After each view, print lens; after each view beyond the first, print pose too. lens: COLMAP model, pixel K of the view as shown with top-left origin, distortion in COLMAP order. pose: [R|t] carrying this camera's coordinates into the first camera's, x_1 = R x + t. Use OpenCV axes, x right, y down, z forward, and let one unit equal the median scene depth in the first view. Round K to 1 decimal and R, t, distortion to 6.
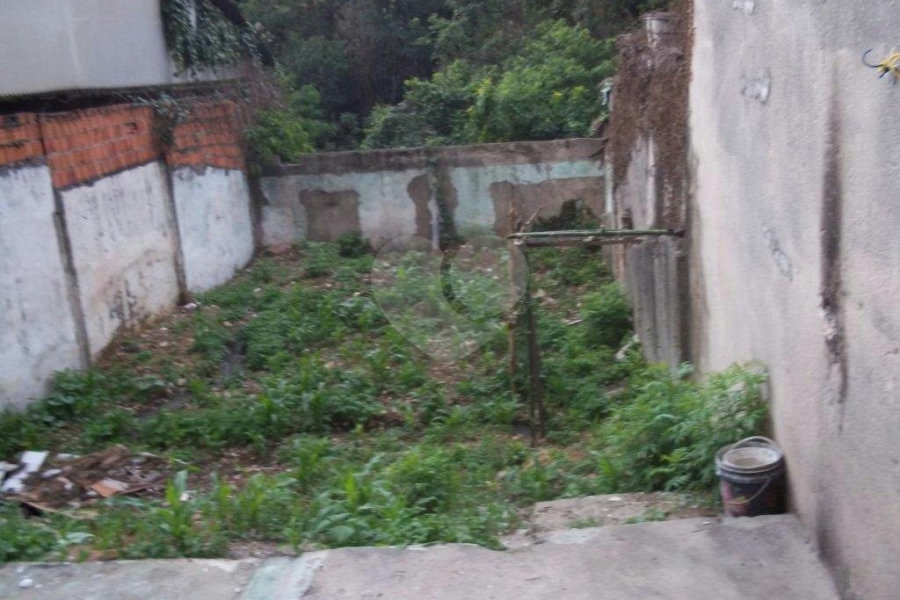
lens RADIAL K [[968.1, 0, 456.4], [0, 968.1, 300.5], [0, 0, 1]] dist [-0.000318, 0.063058]
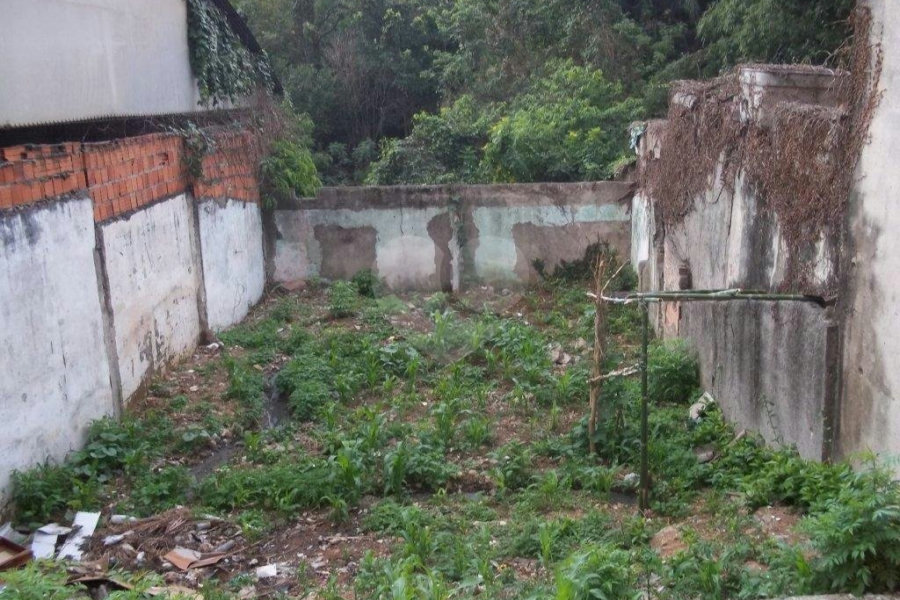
lens RADIAL K [[968.1, 0, 456.4], [0, 968.1, 300.5], [0, 0, 1]] dist [-0.000318, 0.063058]
pose [[0.998069, 0.026211, 0.056312, -0.105634], [-0.024548, 0.999248, -0.030015, -0.018839], [-0.057056, 0.028575, 0.997962, 0.044030]]
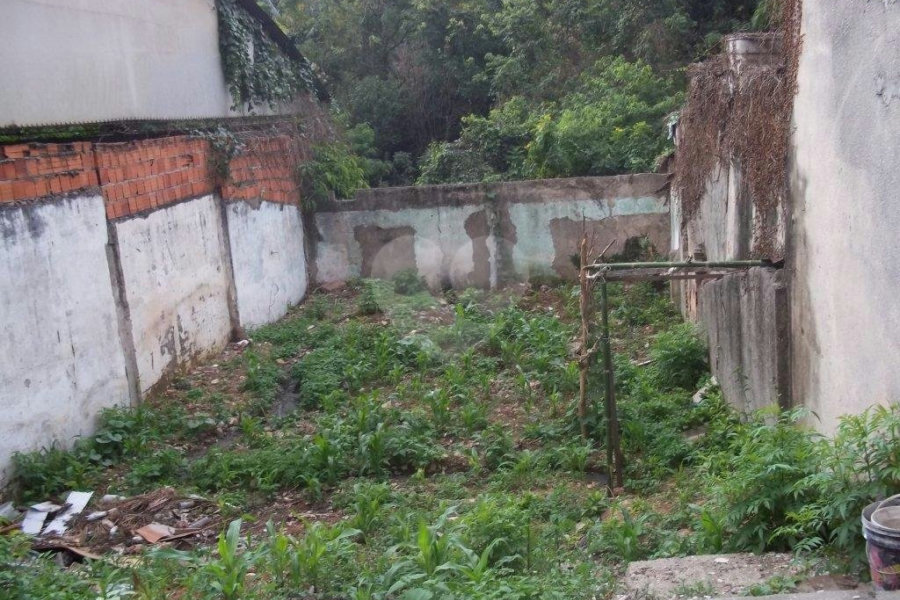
lens RADIAL K [[968.1, 0, 456.4], [0, 968.1, 300.5], [0, 0, 1]] dist [-0.000318, 0.063058]
pose [[0.998771, 0.007812, -0.048940, -0.015262], [-0.009984, 0.998968, -0.044298, 0.004967], [0.048543, 0.044733, 0.997819, 0.044835]]
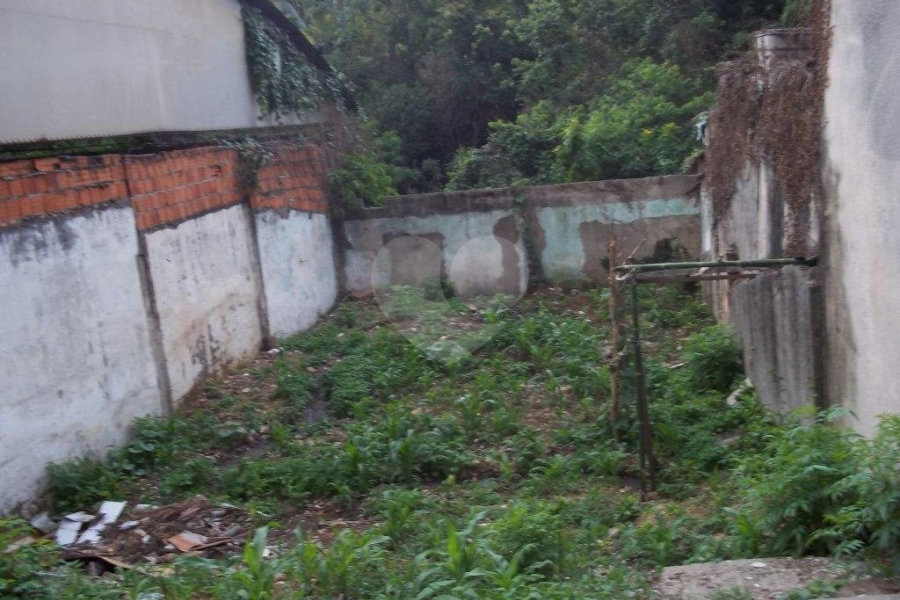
lens RADIAL K [[968.1, 0, 456.4], [0, 968.1, 300.5], [0, 0, 1]] dist [-0.000318, 0.063058]
pose [[0.996654, -0.008869, -0.081258, -0.013375], [0.004684, 0.998659, -0.051555, 0.006472], [0.081606, 0.051002, 0.995359, 0.049771]]
